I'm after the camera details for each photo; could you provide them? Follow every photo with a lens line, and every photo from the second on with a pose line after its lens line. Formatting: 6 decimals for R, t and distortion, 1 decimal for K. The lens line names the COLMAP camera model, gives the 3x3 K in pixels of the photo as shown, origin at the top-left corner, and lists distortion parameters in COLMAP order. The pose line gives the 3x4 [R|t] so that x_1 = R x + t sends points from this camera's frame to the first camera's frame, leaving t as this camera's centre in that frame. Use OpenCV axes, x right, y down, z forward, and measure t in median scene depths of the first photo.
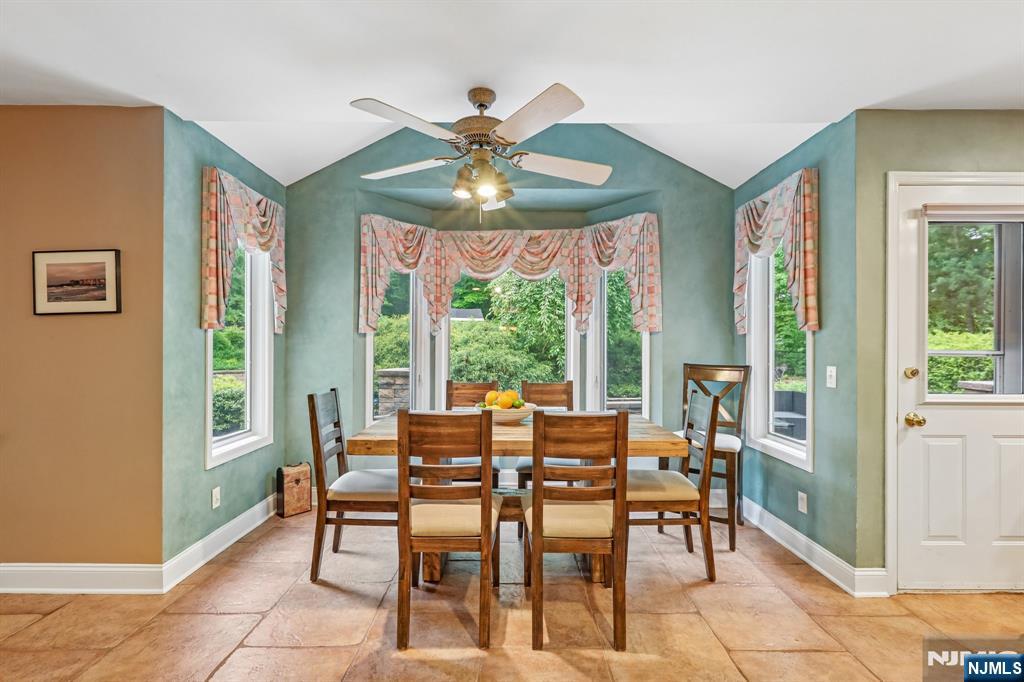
lens RADIAL K [[458.4, 0, 511.8], [0, 458.4, 346.5], [0, 0, 1]] dist [0.000224, 0.000859]
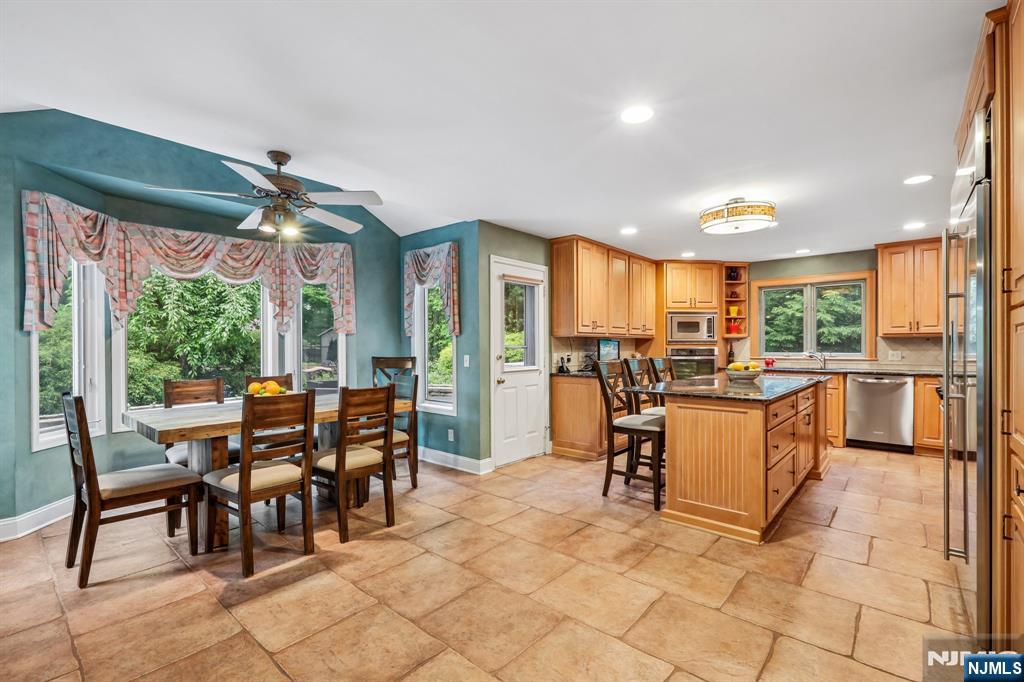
lens RADIAL K [[458.4, 0, 511.8], [0, 458.4, 346.5], [0, 0, 1]] dist [0.000224, 0.000859]
pose [[0.658080, -0.008946, 0.752895, -0.532064], [0.004734, 0.999959, 0.007744, -0.004292], [-0.752933, -0.001532, 0.658096, -0.315833]]
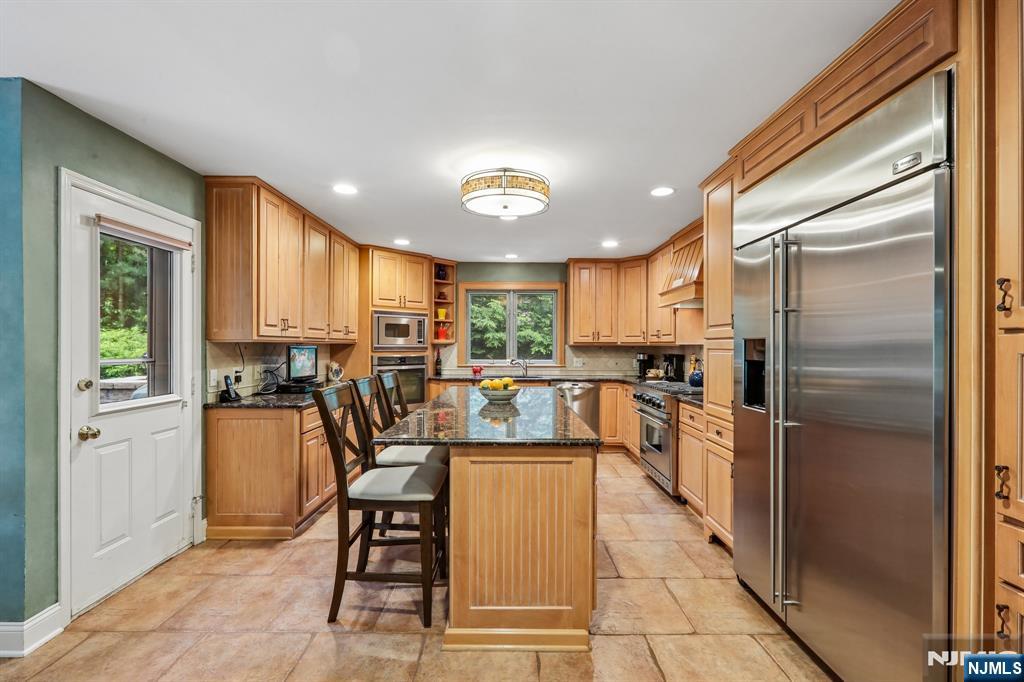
lens RADIAL K [[458.4, 0, 511.8], [0, 458.4, 346.5], [0, 0, 1]] dist [0.000224, 0.000859]
pose [[-0.002437, -0.007447, 0.999969, -0.086051], [-0.006061, 0.999954, 0.007432, -0.032501], [-0.999979, -0.006042, -0.002482, 0.094388]]
